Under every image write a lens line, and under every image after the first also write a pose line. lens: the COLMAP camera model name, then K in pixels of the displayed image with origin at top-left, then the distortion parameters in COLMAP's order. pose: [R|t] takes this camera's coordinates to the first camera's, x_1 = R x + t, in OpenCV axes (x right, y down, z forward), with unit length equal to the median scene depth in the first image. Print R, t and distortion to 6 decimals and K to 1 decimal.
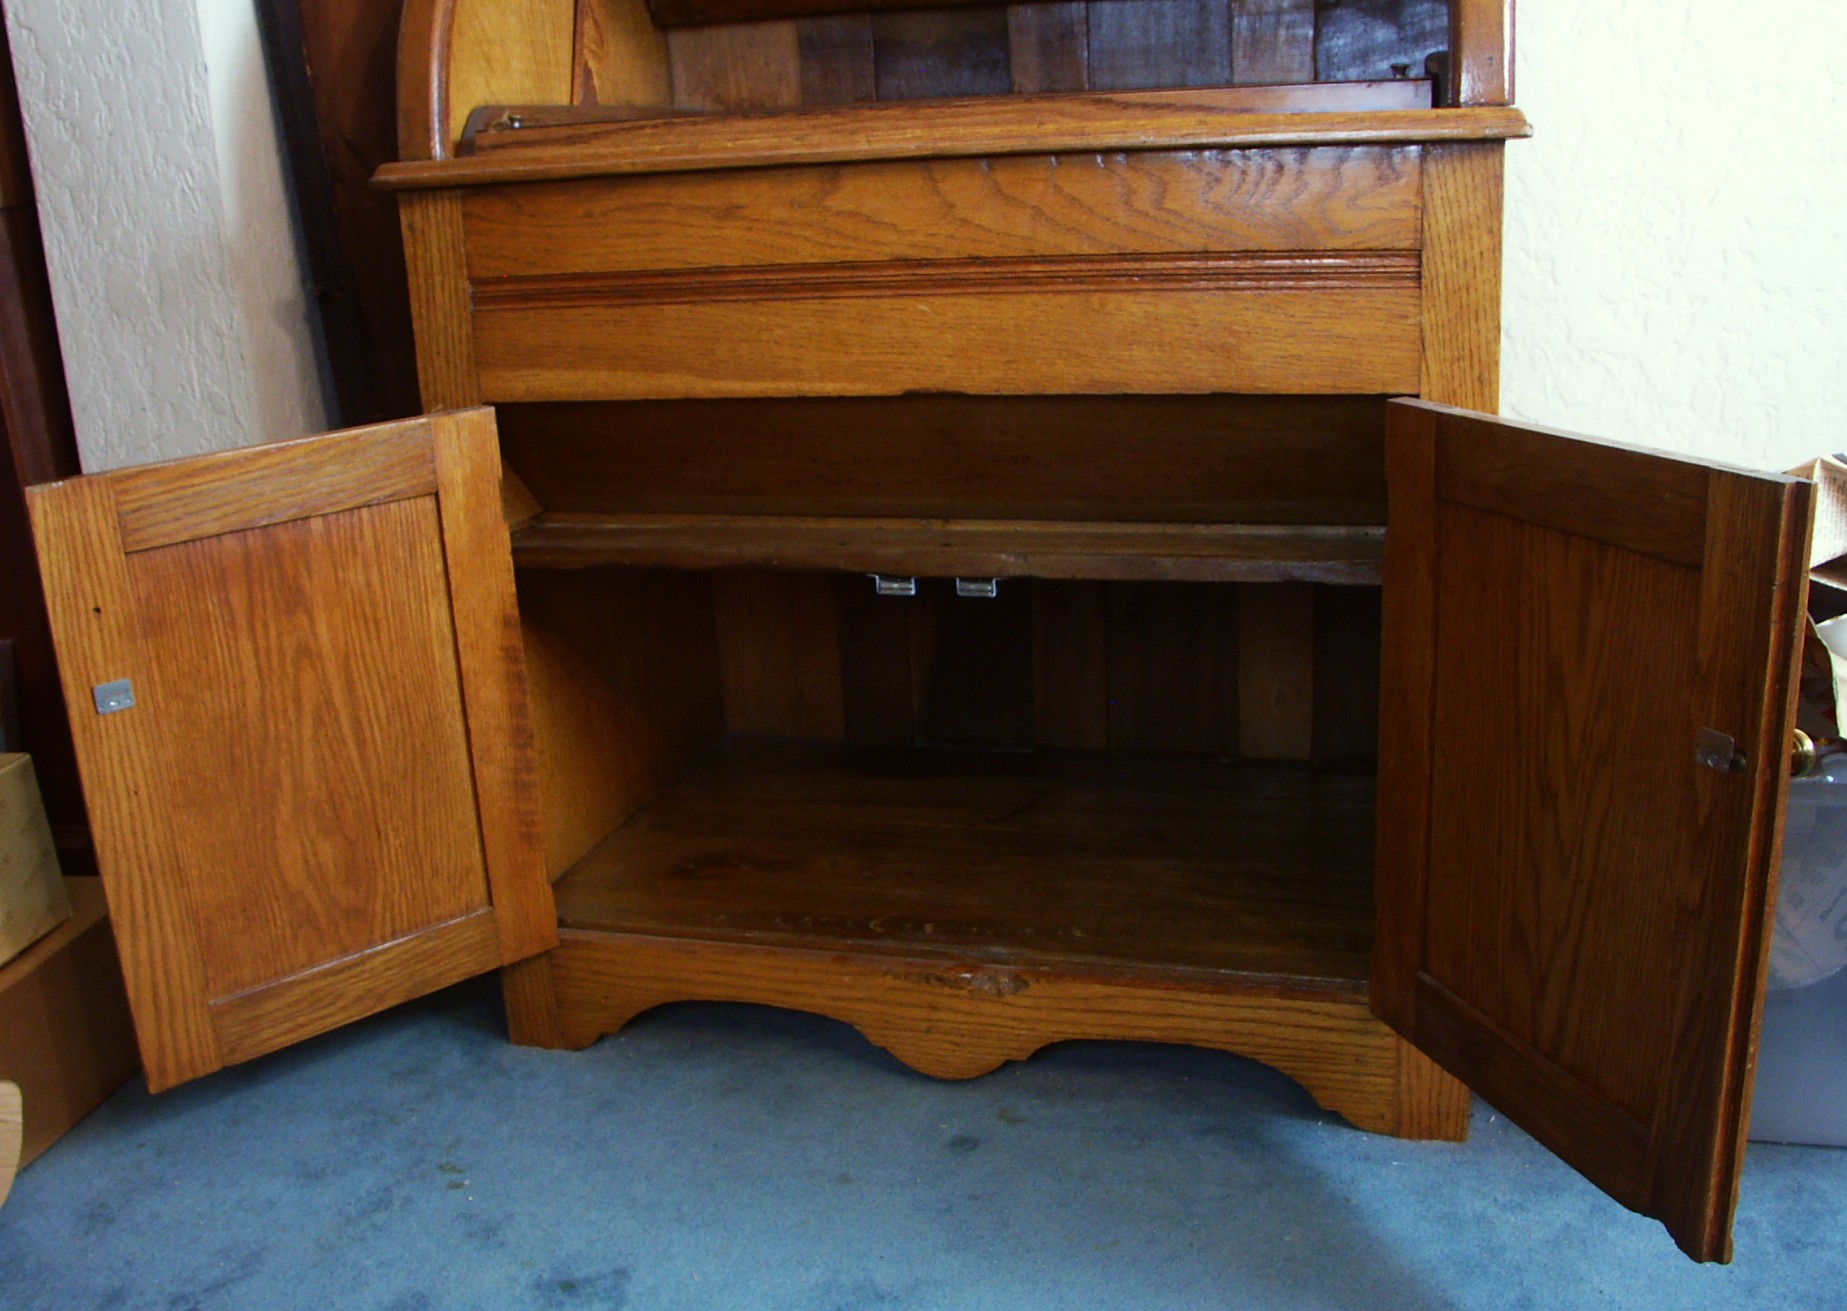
lens RADIAL K [[1742.9, 0, 931.8], [0, 1742.9, 652.3], [0, 0, 1]] dist [-0.142686, 0.000000]
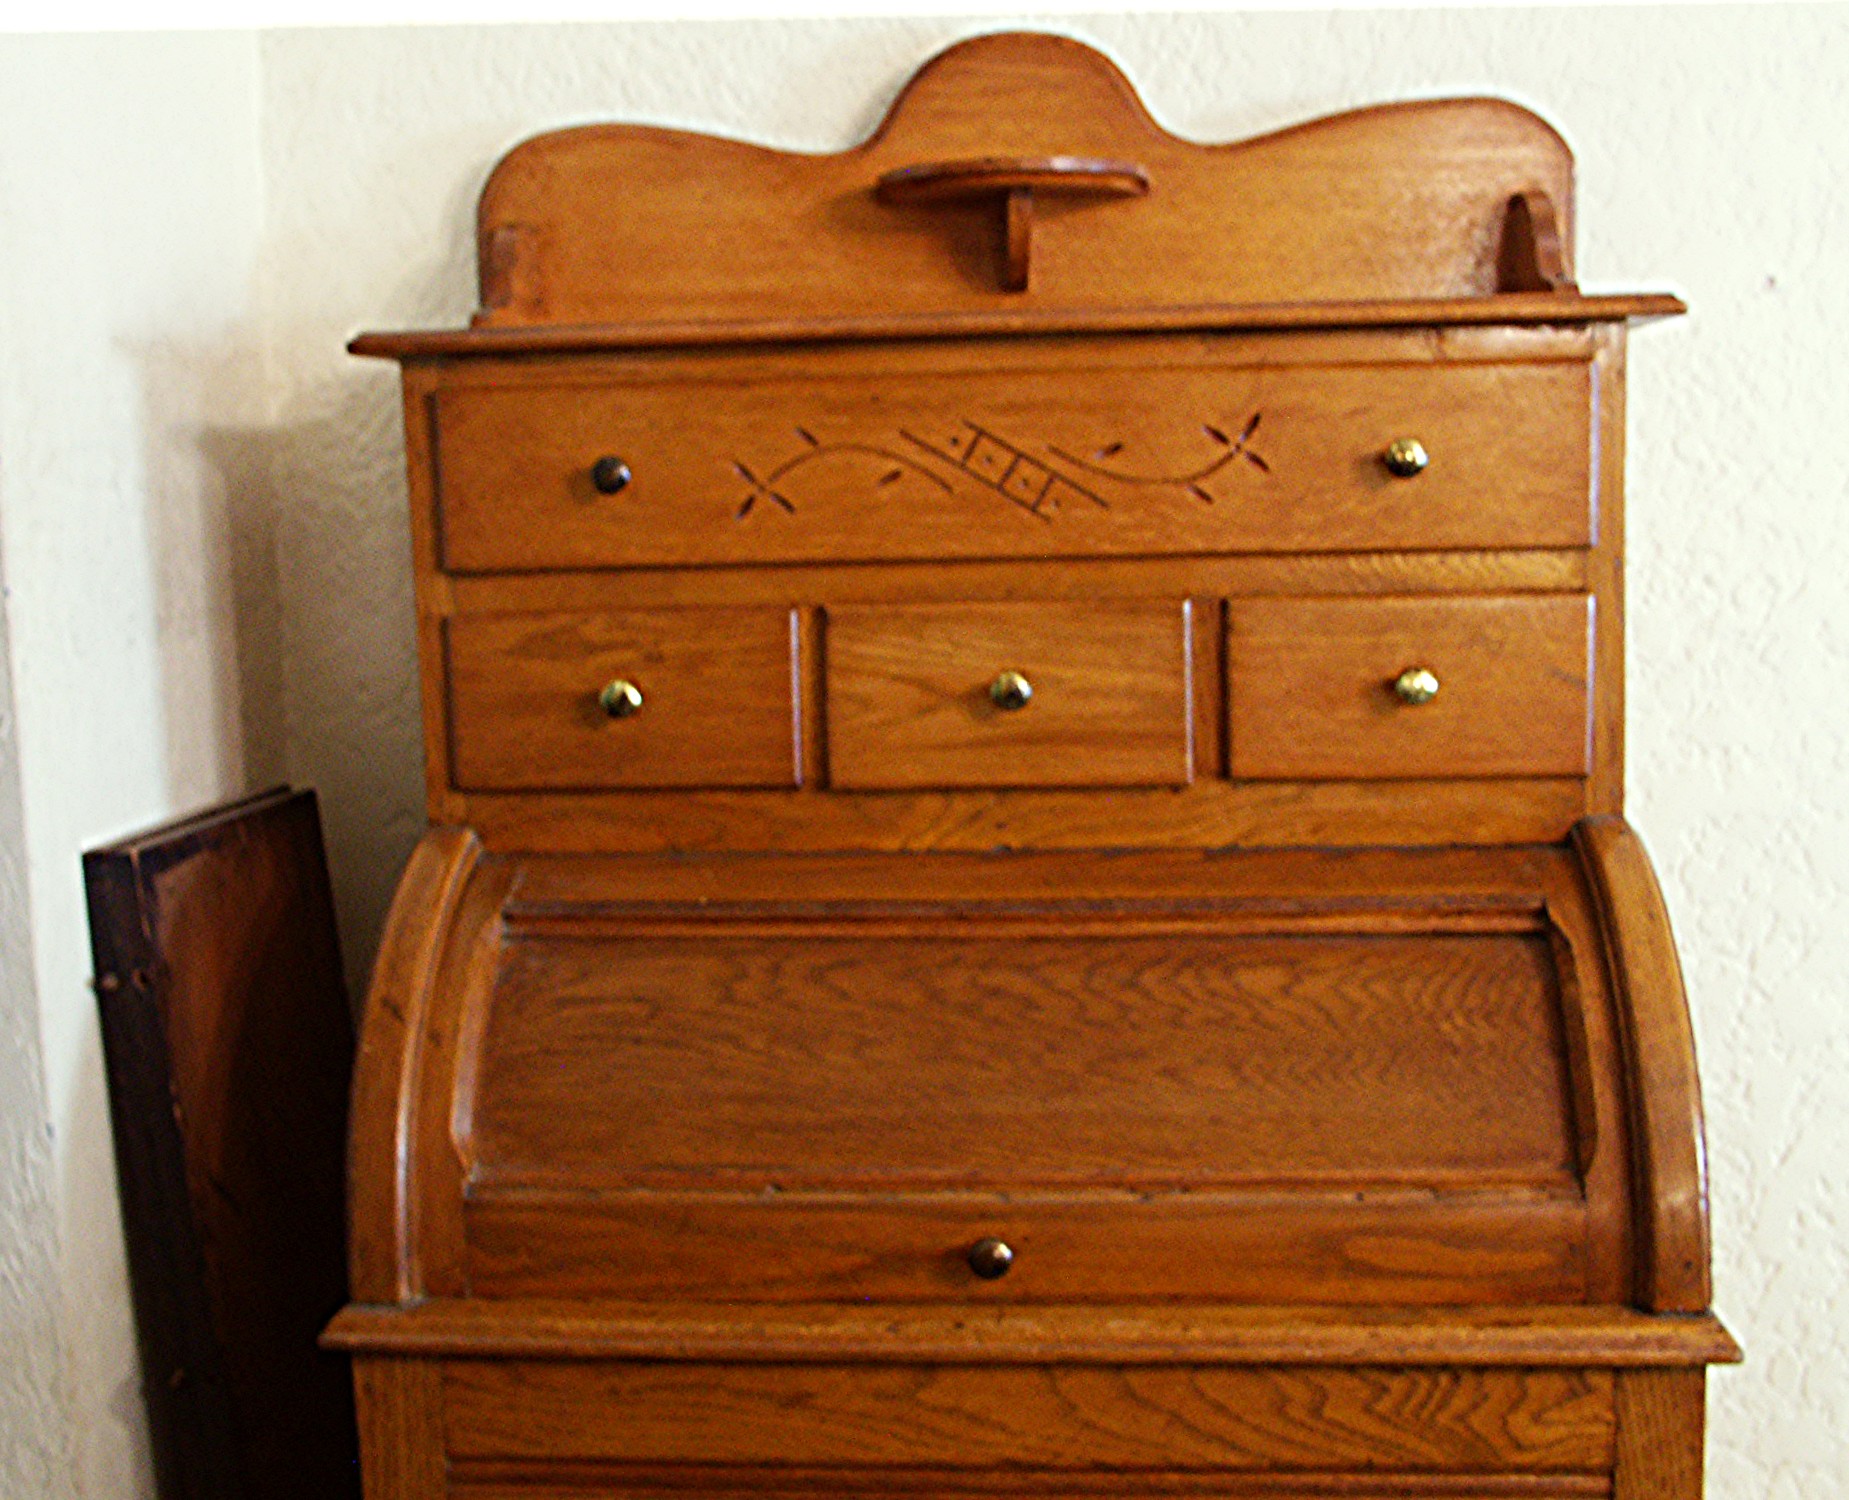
lens RADIAL K [[2161.4, 0, 901.0], [0, 2161.4, 760.5], [0, 0, 1]] dist [-0.061118, 0.000000]
pose [[0.982863, -0.004769, 0.184274, -0.246726], [0.033430, 0.987700, -0.152746, -0.382855], [-0.181279, 0.156289, 0.970933, -0.066820]]
